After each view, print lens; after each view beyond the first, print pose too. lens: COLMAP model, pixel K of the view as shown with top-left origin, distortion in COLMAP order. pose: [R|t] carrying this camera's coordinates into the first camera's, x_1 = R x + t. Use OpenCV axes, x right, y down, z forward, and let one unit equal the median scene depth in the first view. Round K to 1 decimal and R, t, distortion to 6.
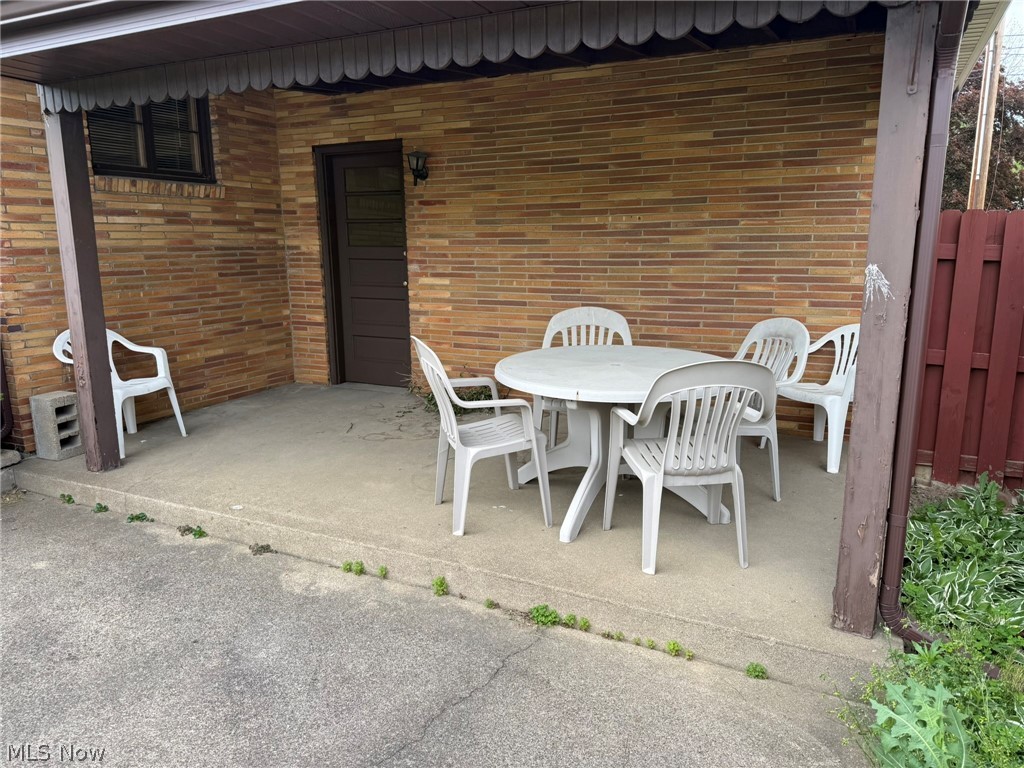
lens RADIAL K [[722.8, 0, 508.7], [0, 722.8, 385.6], [0, 0, 1]] dist [-0.003309, -0.003012]
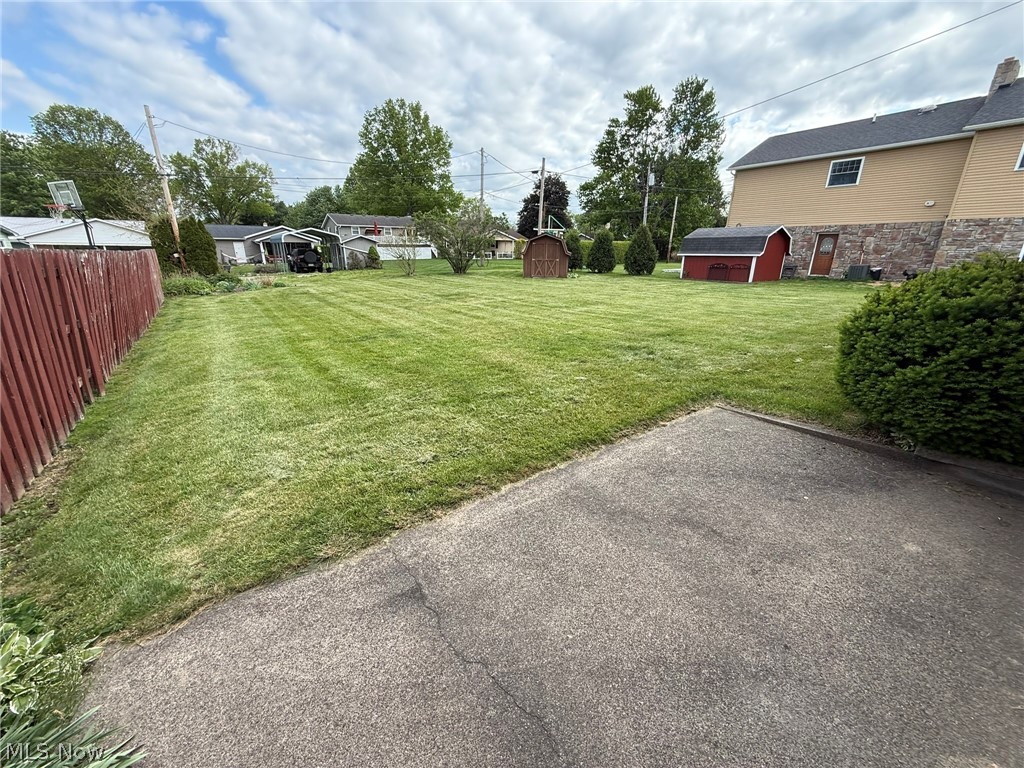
lens RADIAL K [[406.3, 0, 507.9], [0, 406.3, 383.6], [0, 0, 1]] dist [-0.001413, 0.000263]
pose [[-0.473757, 0.281358, -0.834501, 0.078415], [-0.176007, 0.898222, 0.402764, -0.084034], [0.862888, 0.337690, -0.376018, 0.372112]]
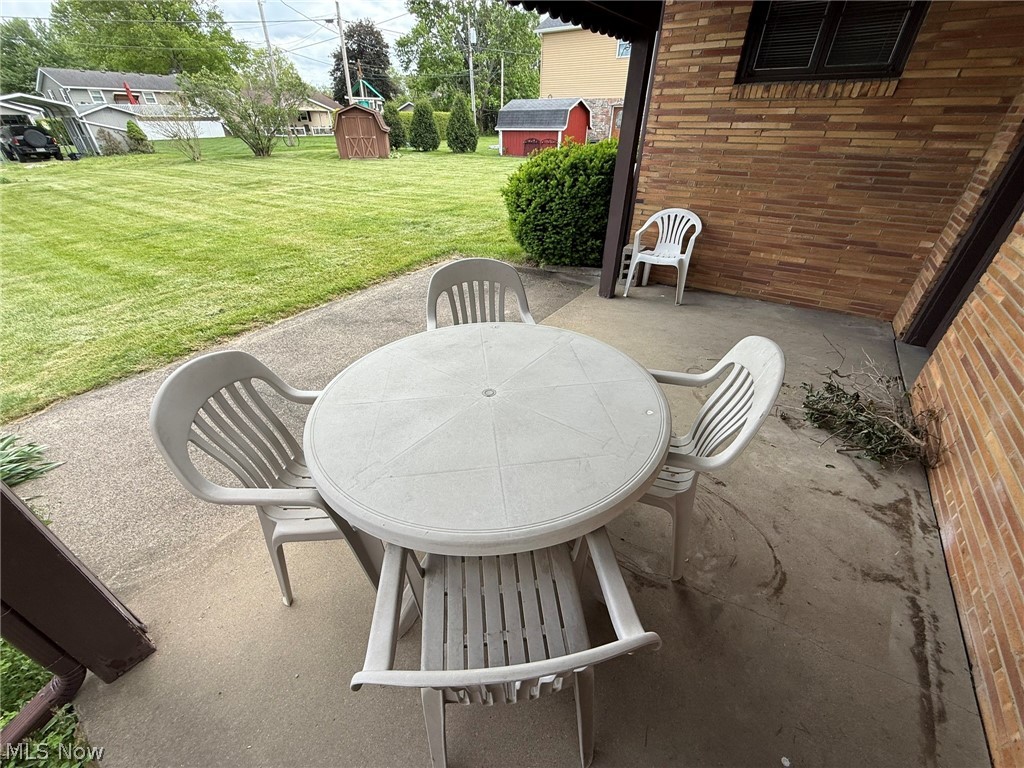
lens RADIAL K [[406.3, 0, 508.9], [0, 406.3, 384.4], [0, 0, 1]] dist [-0.001413, 0.000263]
pose [[-0.142396, 0.544394, -0.826655, 0.311726], [-0.195648, 0.803208, 0.562654, -0.171822], [0.970281, 0.241853, -0.007864, 0.667868]]
